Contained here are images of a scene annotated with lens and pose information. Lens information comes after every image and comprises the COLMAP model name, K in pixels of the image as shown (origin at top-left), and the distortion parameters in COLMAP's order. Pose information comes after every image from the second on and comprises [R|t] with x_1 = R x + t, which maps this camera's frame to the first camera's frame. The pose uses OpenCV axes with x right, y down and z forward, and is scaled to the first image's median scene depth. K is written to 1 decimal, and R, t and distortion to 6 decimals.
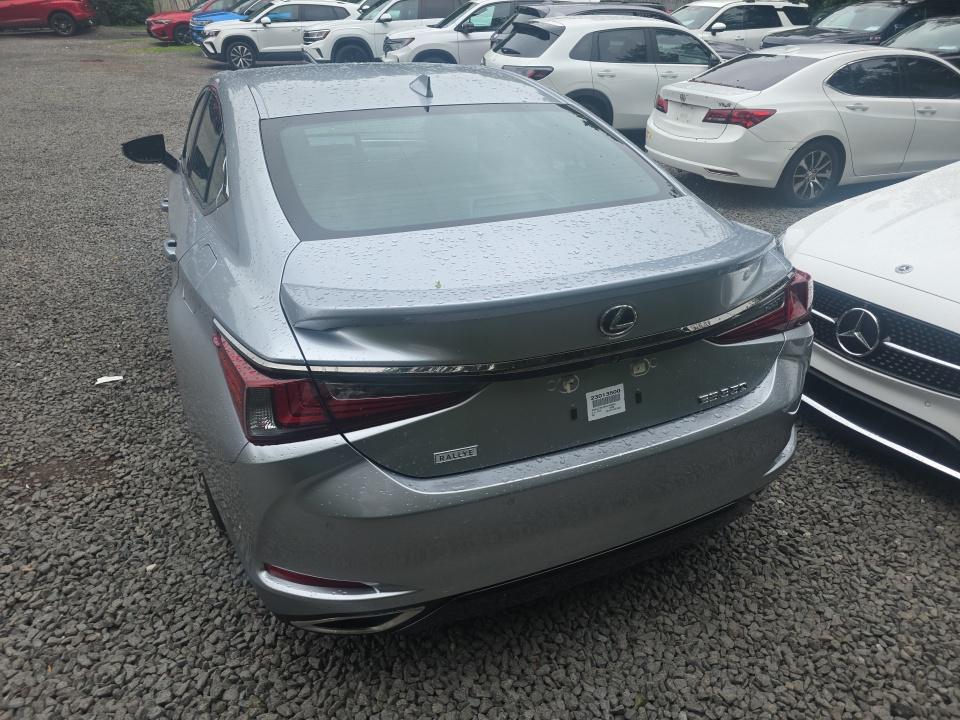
lens RADIAL K [[617.5, 0, 441.1], [0, 617.5, 360.1], [0, 0, 1]] dist [0.056372, -0.043102]
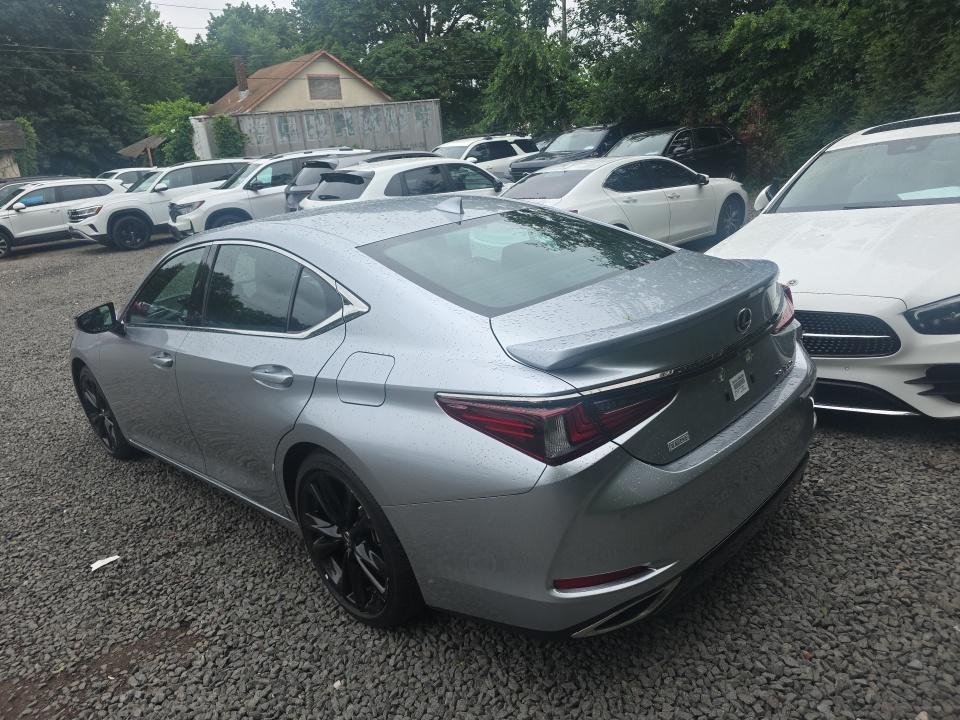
lens RADIAL K [[617.5, 0, 441.1], [0, 617.5, 360.1], [0, 0, 1]] dist [0.056372, -0.043102]
pose [[0.933177, -0.205301, 0.295011, -0.415893], [0.260517, 0.951836, -0.161675, 0.038279], [-0.247610, 0.227727, 0.941716, -0.074749]]
